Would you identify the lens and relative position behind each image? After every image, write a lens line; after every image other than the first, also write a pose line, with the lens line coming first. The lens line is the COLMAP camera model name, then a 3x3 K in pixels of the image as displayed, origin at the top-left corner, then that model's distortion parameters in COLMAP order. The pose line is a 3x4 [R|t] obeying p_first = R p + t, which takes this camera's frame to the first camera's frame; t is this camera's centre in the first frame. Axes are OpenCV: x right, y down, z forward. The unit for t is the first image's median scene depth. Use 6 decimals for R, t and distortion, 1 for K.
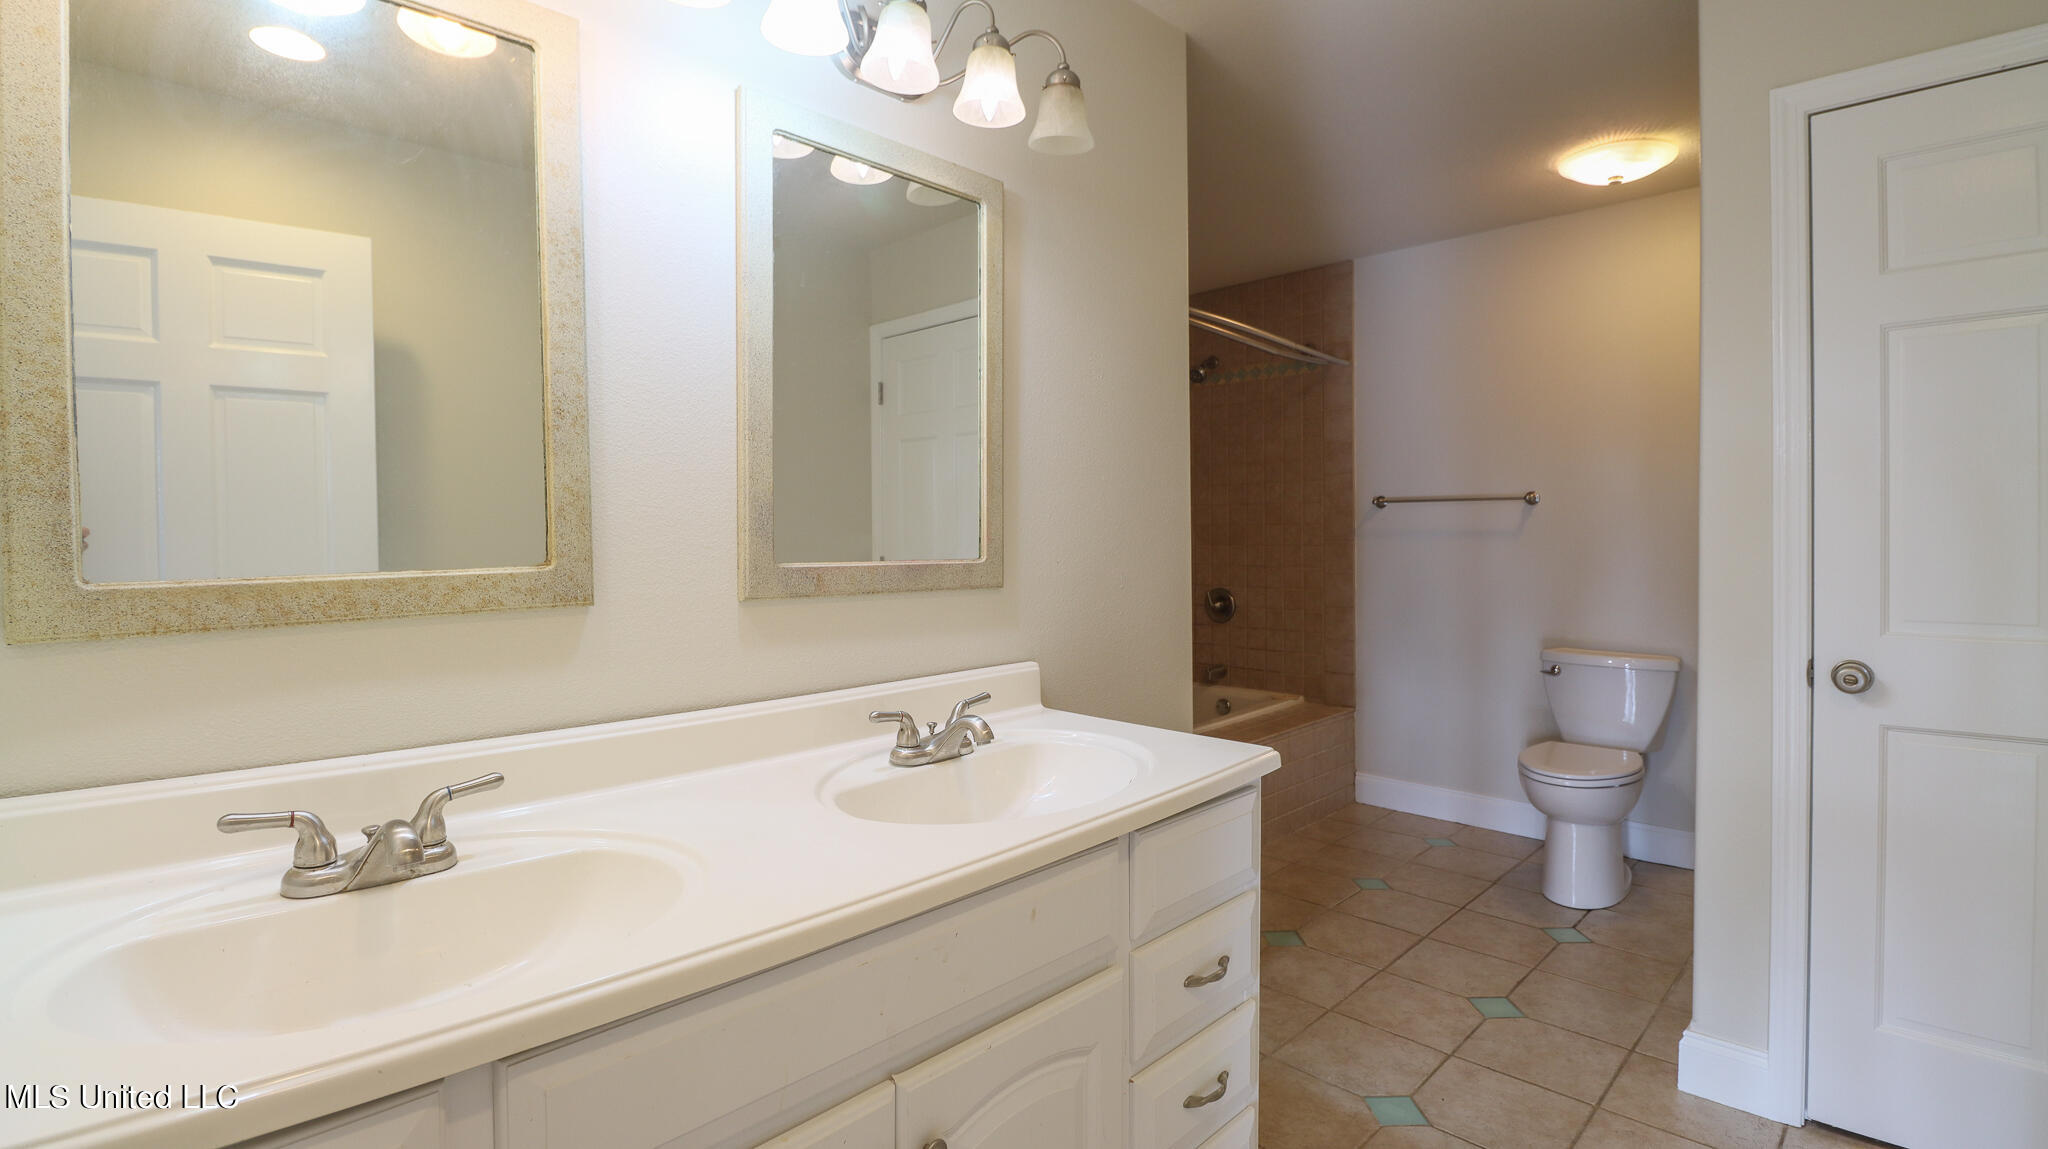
lens RADIAL K [[954.7, 0, 1023.8], [0, 954.7, 549.3], [0, 0, 1]] dist [-0.005314, -0.007760]
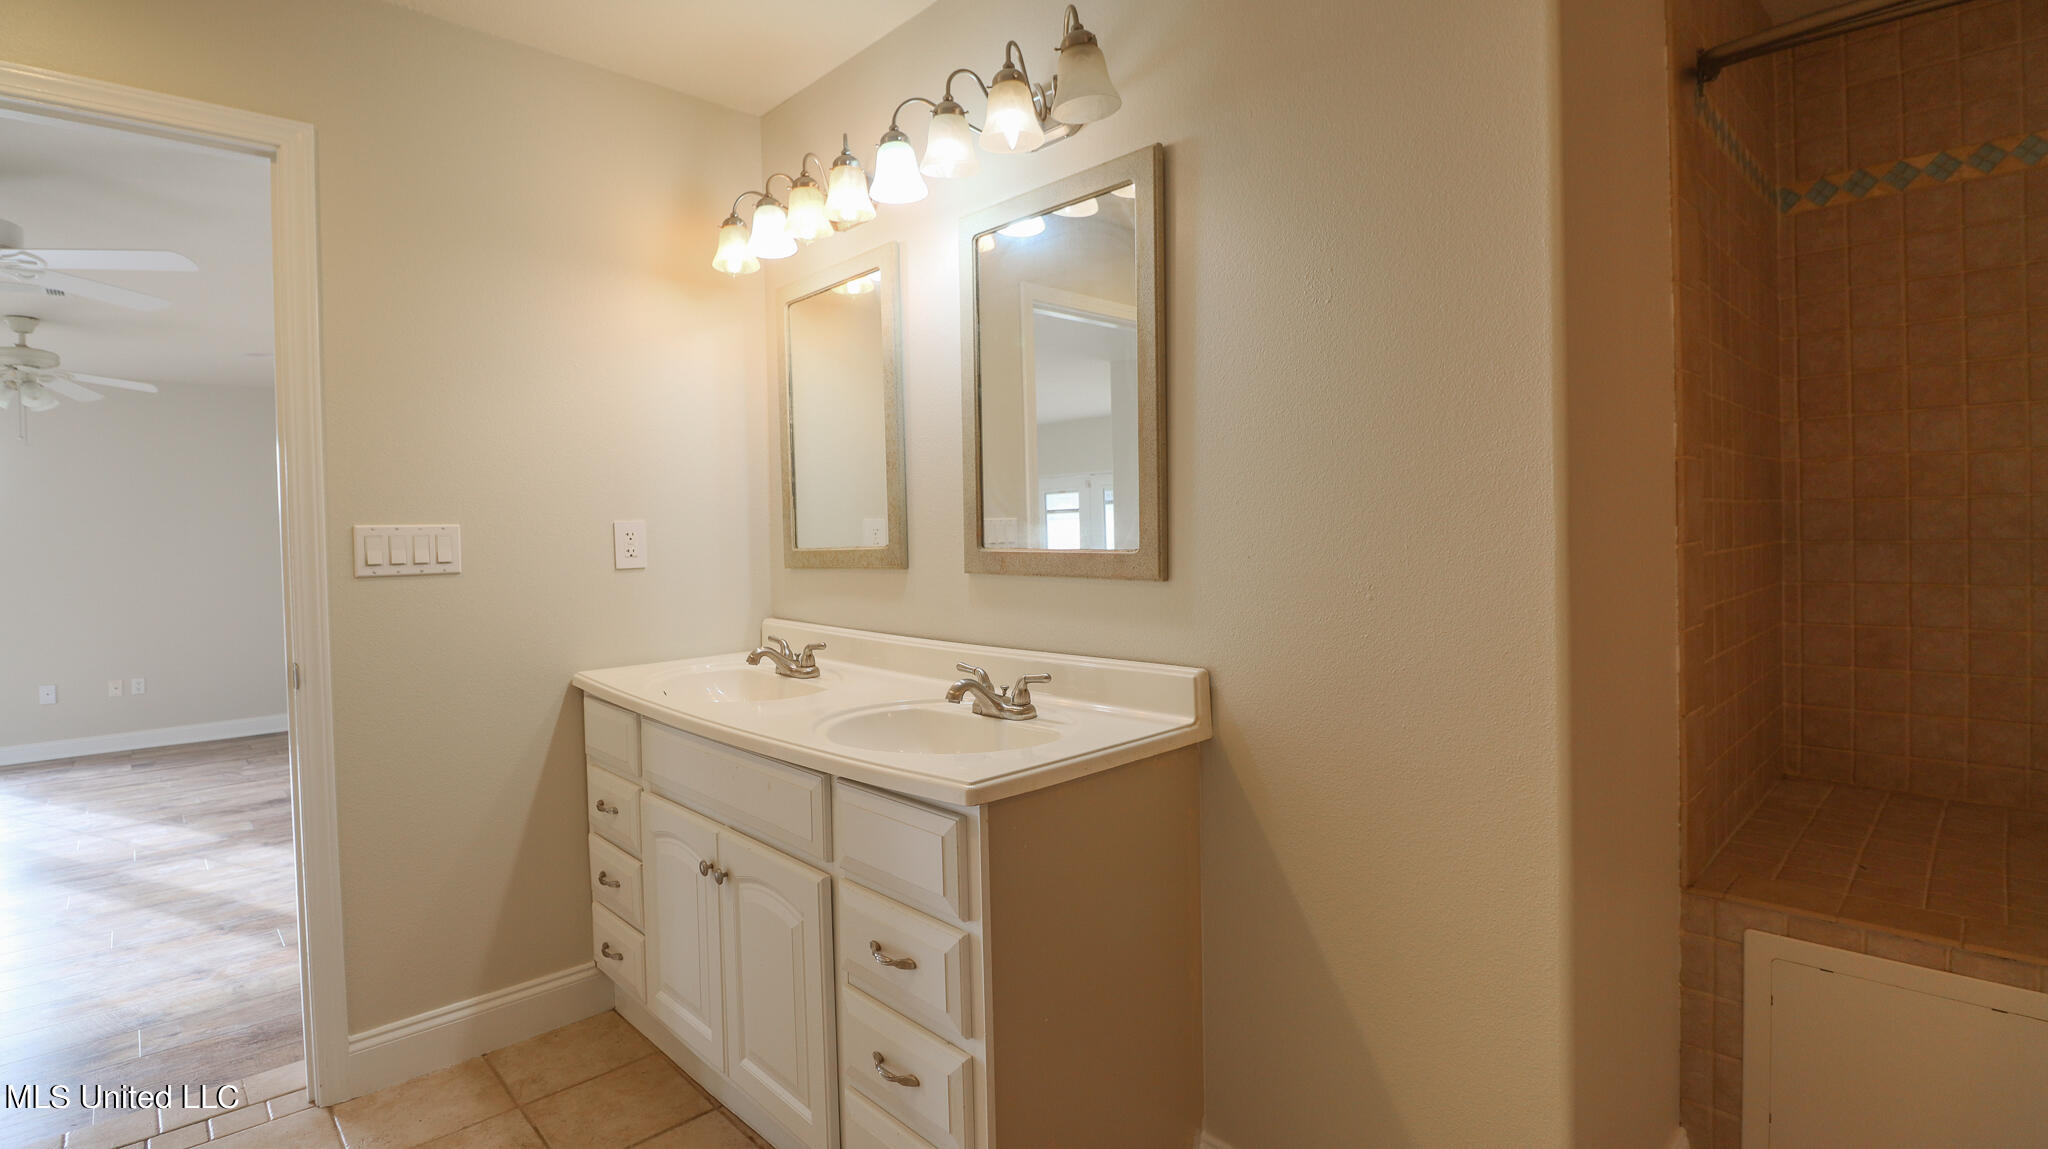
lens RADIAL K [[954.7, 0, 1014.3], [0, 954.7, 553.7], [0, 0, 1]] dist [-0.005314, -0.007760]
pose [[-0.038606, 0.032255, -0.998734, 0.395969], [0.005537, 0.999470, 0.032065, -0.007520], [0.999239, -0.004292, -0.038764, 0.385511]]
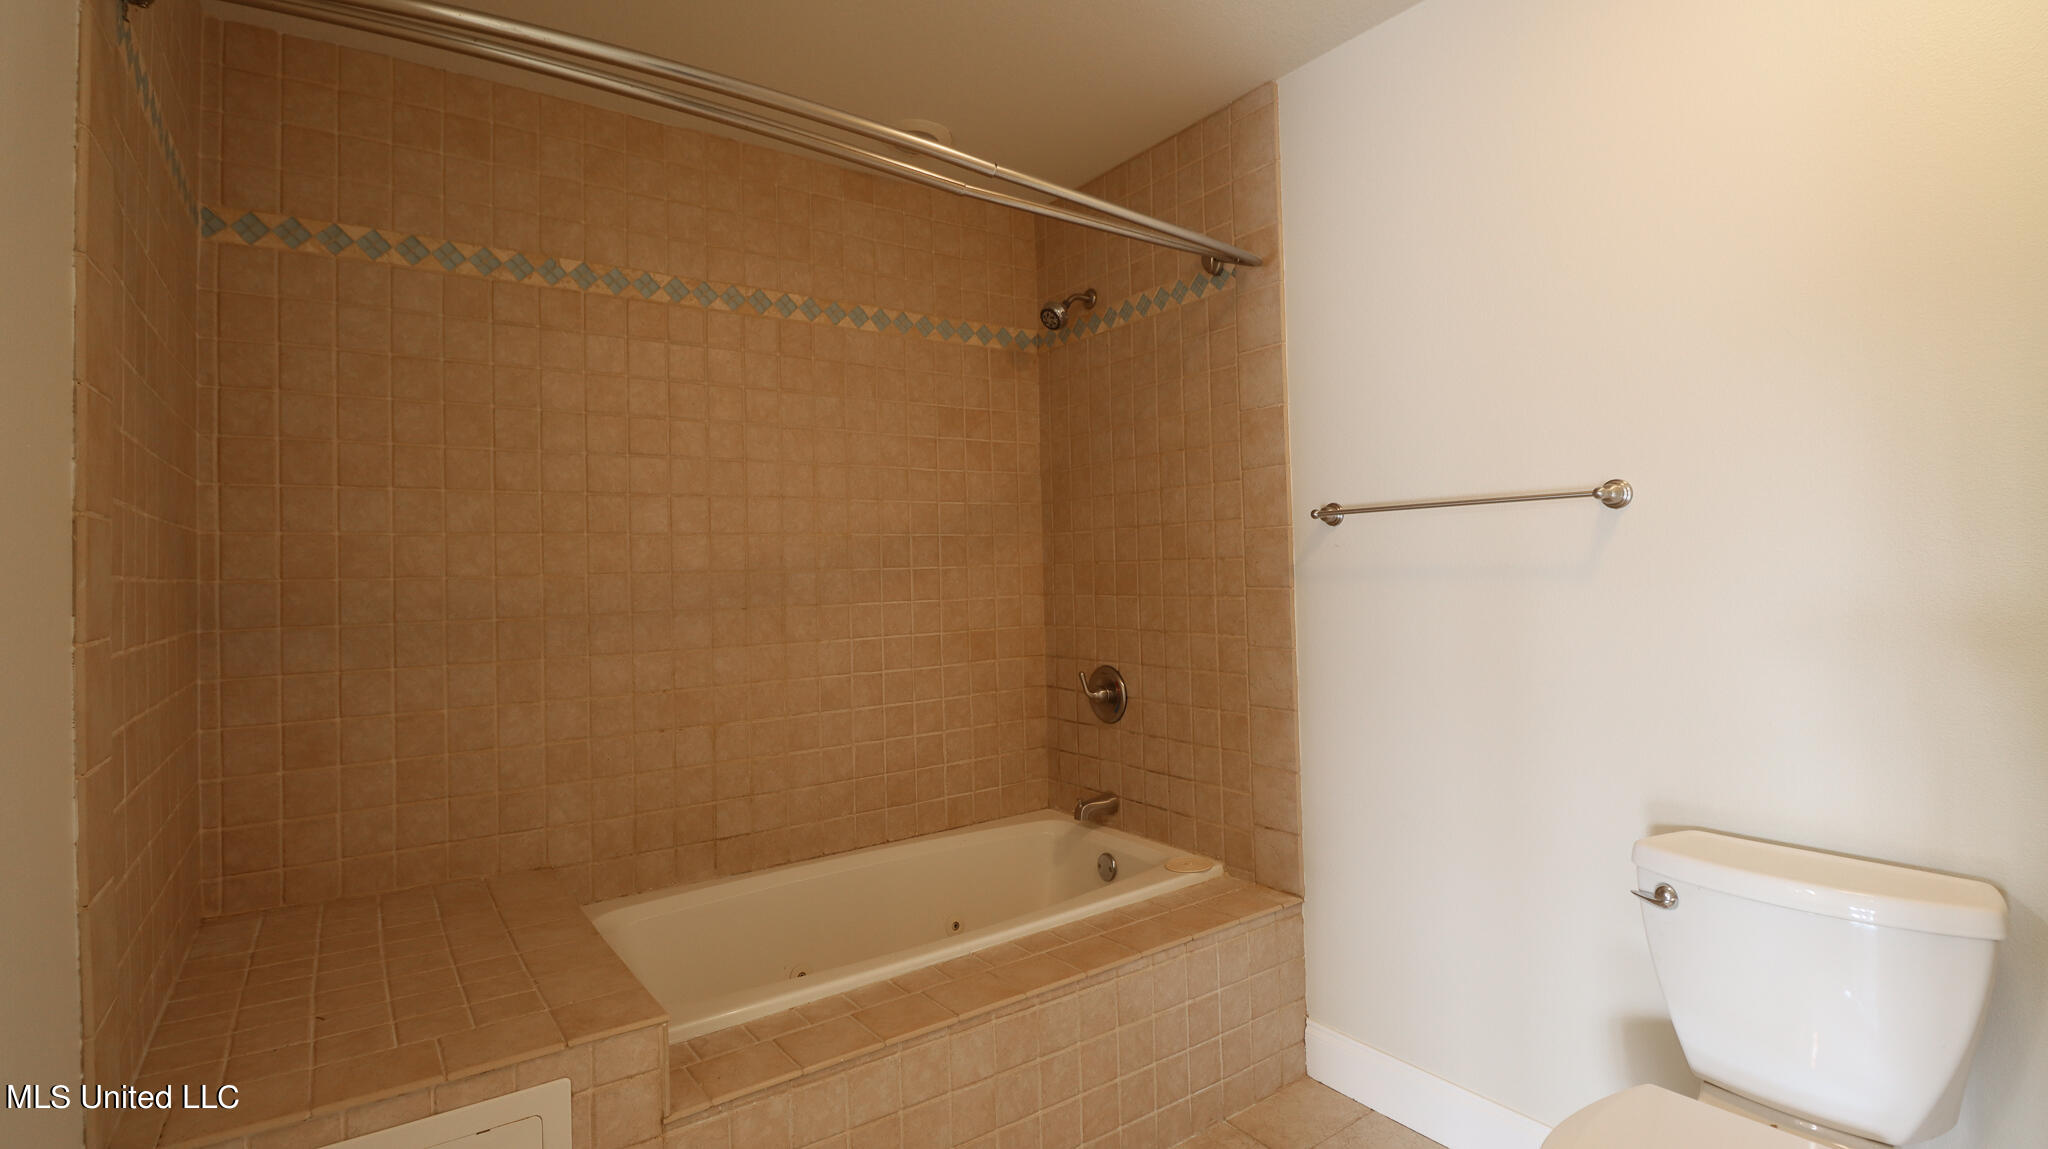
lens RADIAL K [[954.7, 0, 1025.4], [0, 954.7, 547.0], [0, 0, 1]] dist [-0.005314, -0.007760]
pose [[0.984348, -0.020195, -0.175074, 0.292455], [0.012561, 0.998926, -0.044604, -0.009283], [0.175787, 0.041707, 0.983544, 0.436752]]
